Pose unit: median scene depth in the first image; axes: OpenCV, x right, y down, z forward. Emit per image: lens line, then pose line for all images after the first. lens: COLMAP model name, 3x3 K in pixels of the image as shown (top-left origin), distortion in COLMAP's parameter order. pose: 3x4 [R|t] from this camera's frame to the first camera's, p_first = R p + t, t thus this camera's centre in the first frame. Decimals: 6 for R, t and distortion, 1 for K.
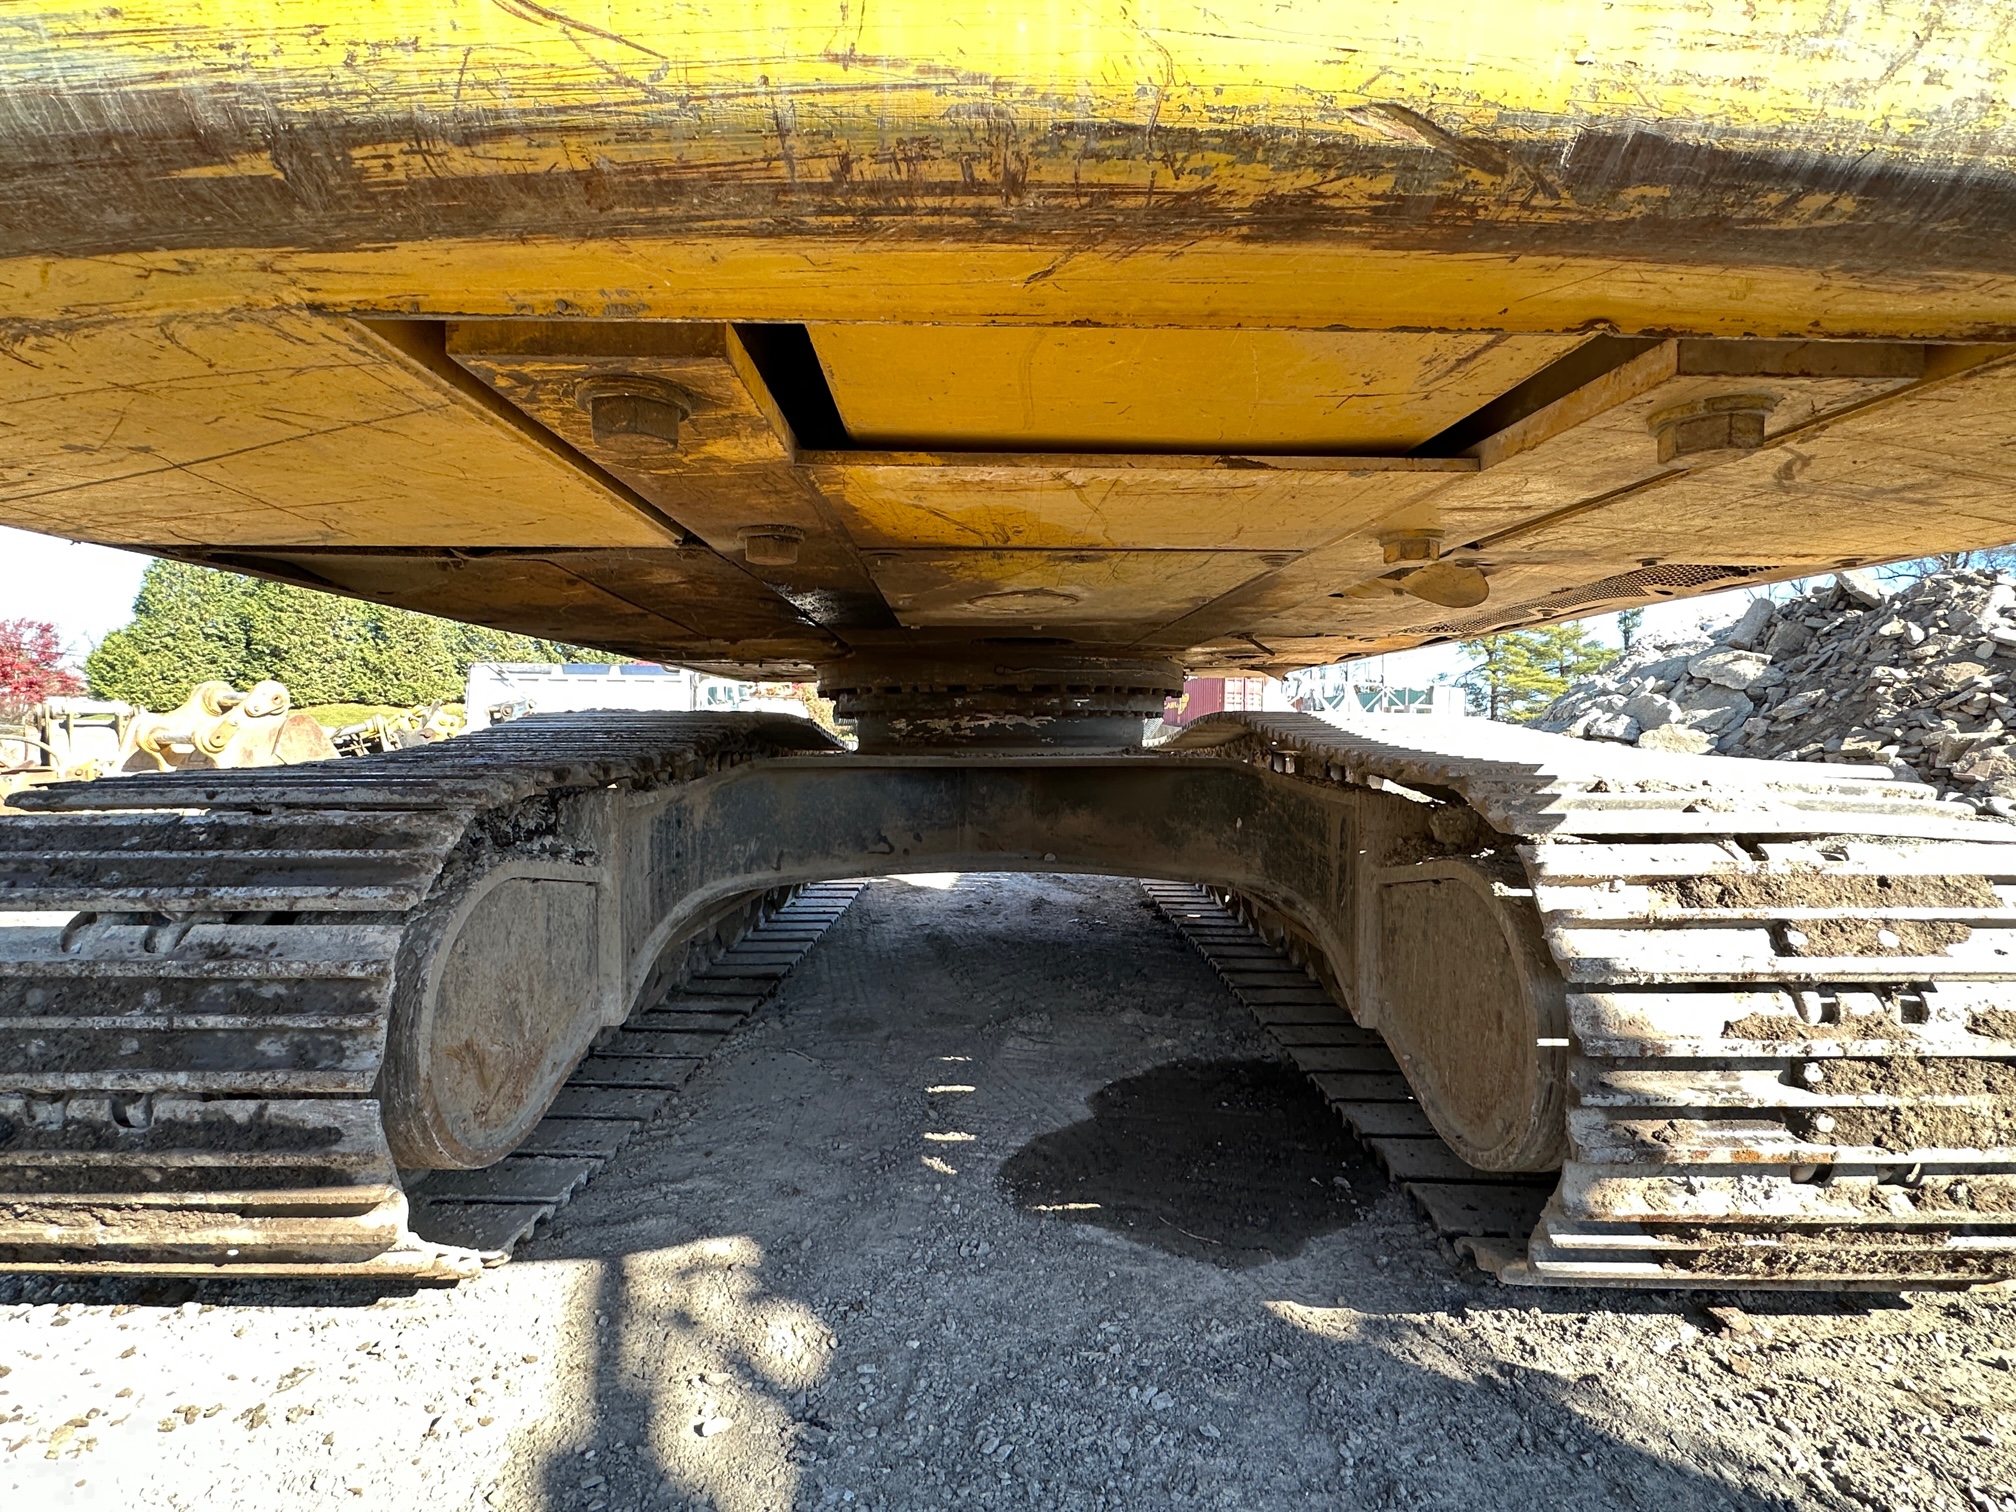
lens RADIAL K [[940.7, 0, 997.6], [0, 940.7, 750.9], [0, 0, 1]] dist [-0.002276, 0.003478]
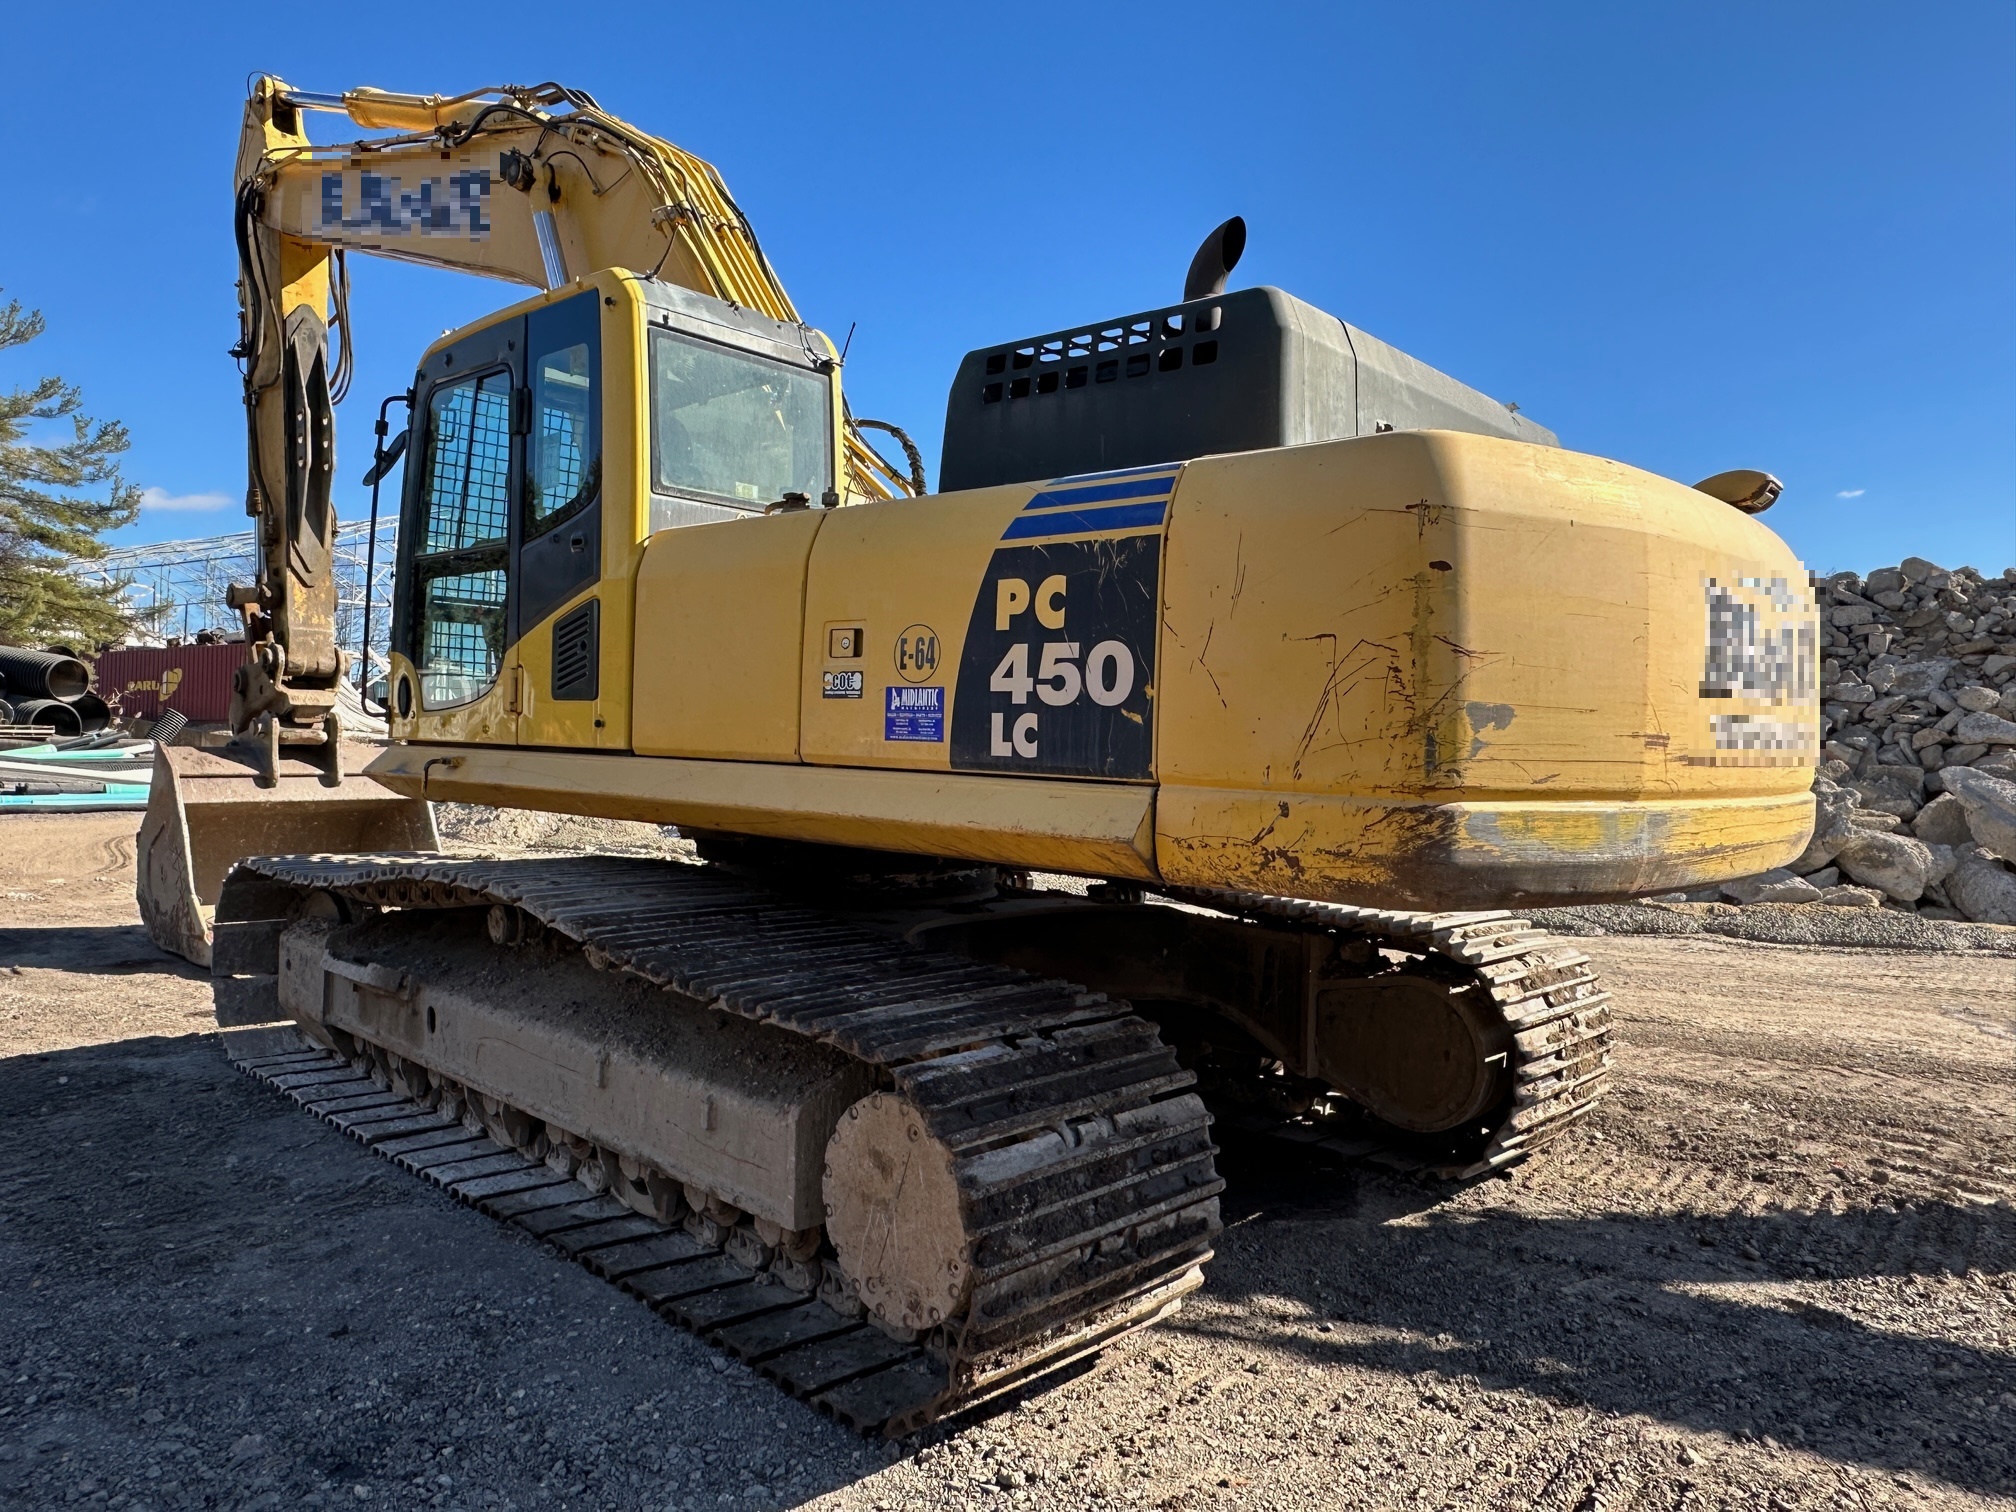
lens RADIAL K [[1375.7, 0, 1002.6], [0, 1375.7, 761.0], [0, 0, 1]] dist [-0.002388, 0.002507]
pose [[0.689588, 0.007543, 0.724163, -2.553209], [-0.017448, 0.999829, 0.006200, -0.389012], [-0.723992, -0.016910, 0.689601, -0.376689]]
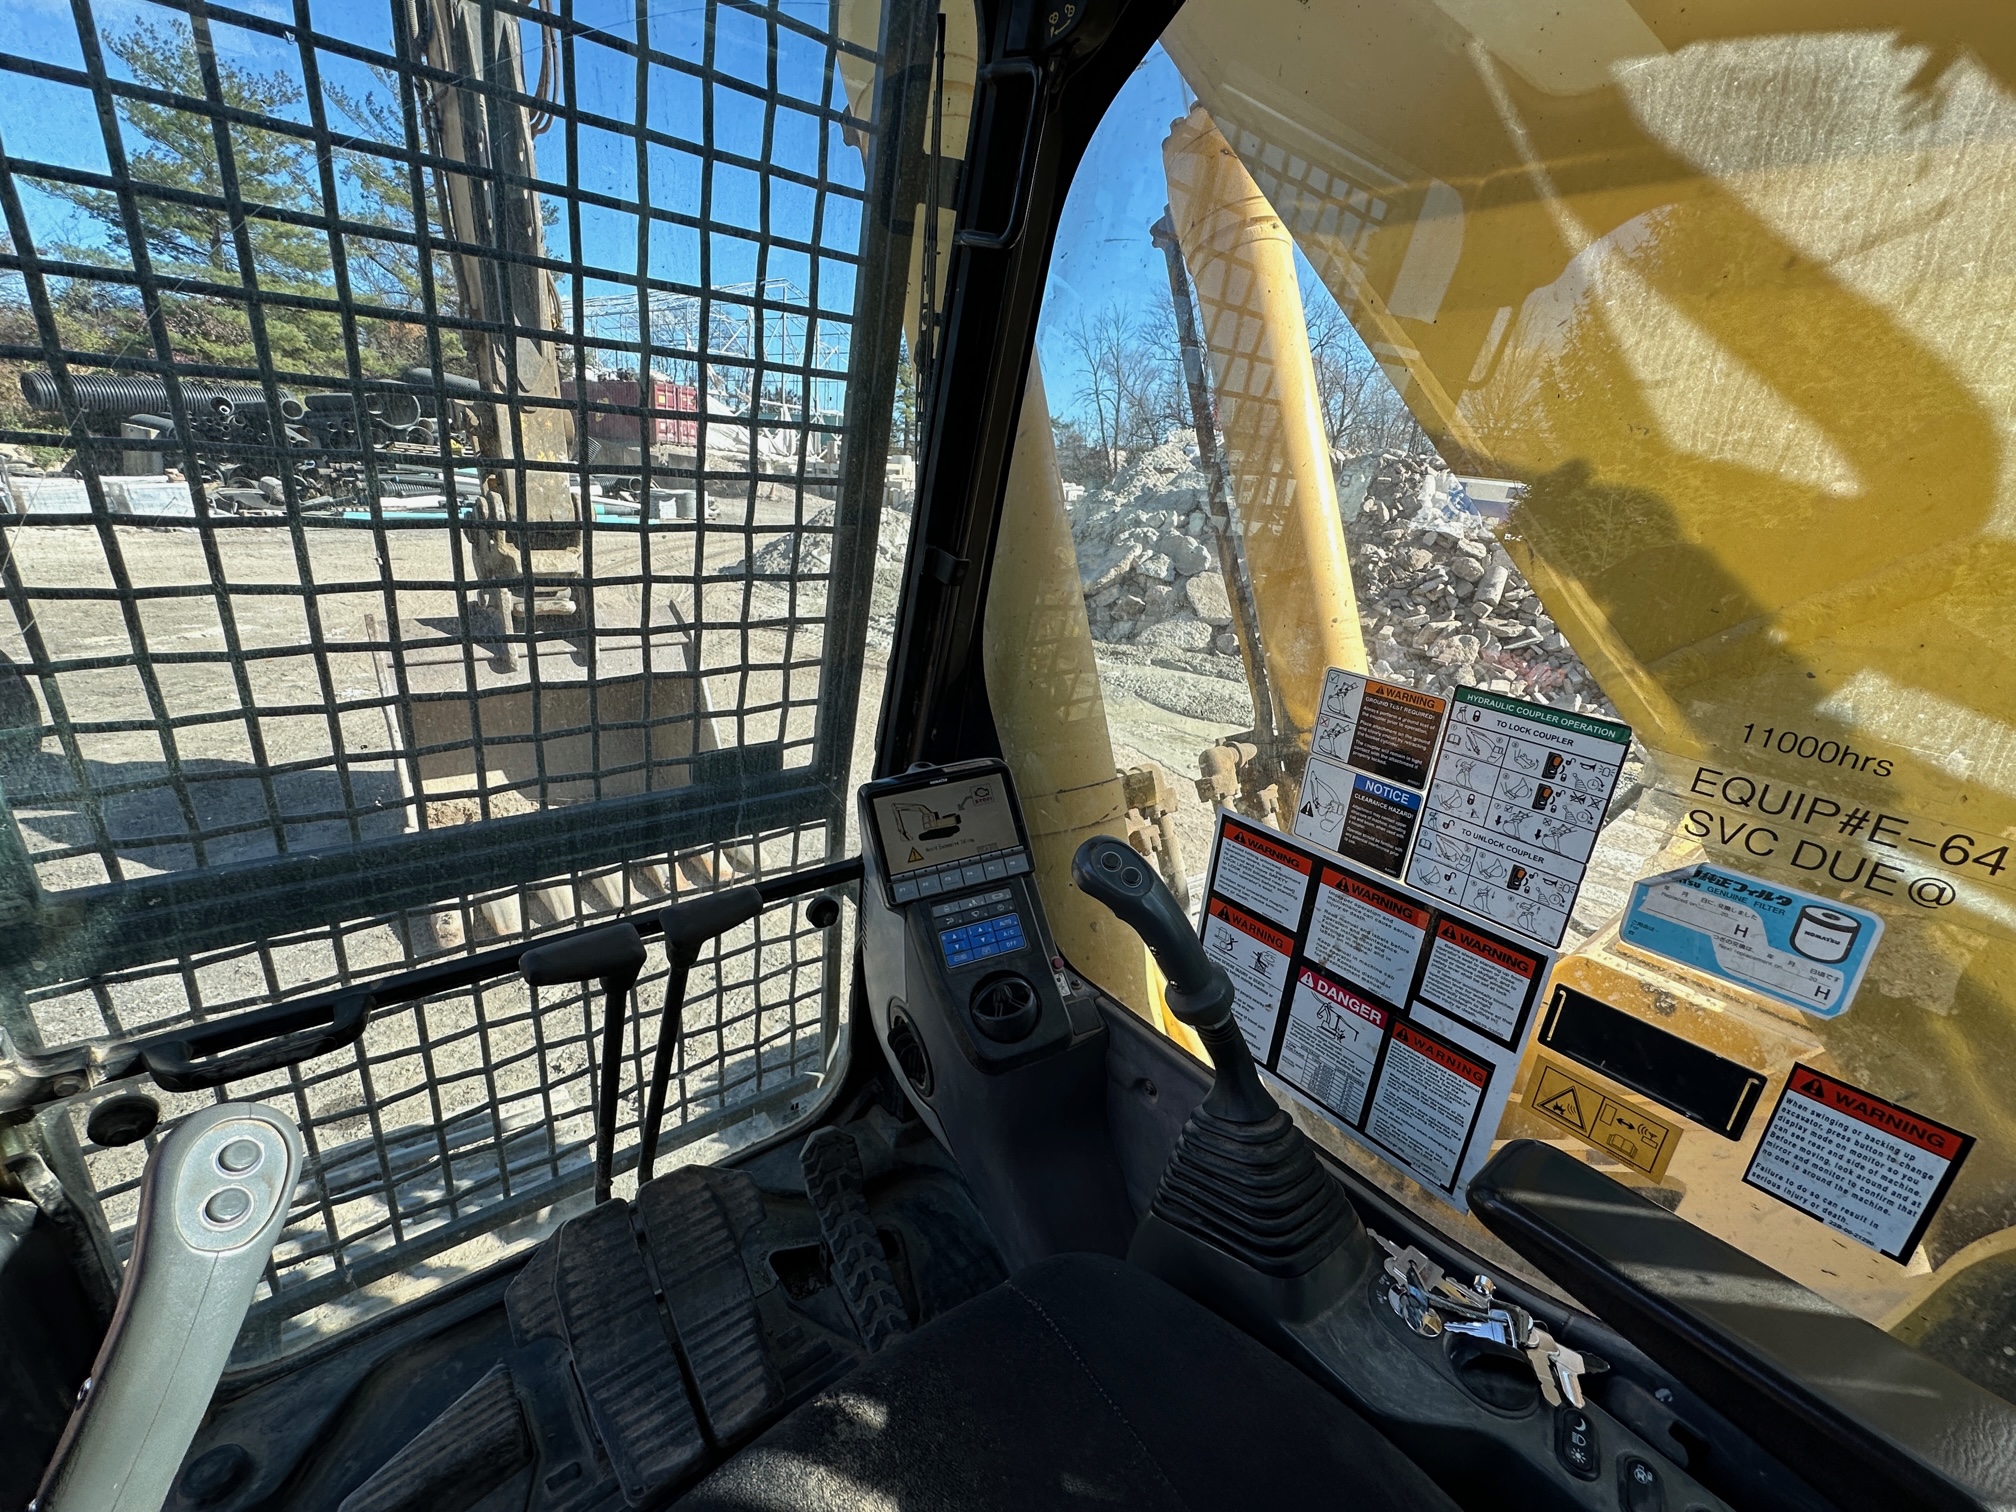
lens RADIAL K [[844.9, 0, 1007.5], [0, 844.9, 751.7], [0, 0, 1]] dist [0.003018, -0.000457]
pose [[0.791237, -0.139404, 0.595407, -0.806344], [-0.080473, 0.941464, 0.327367, -1.069554], [-0.606191, -0.306939, 0.733704, 2.722445]]
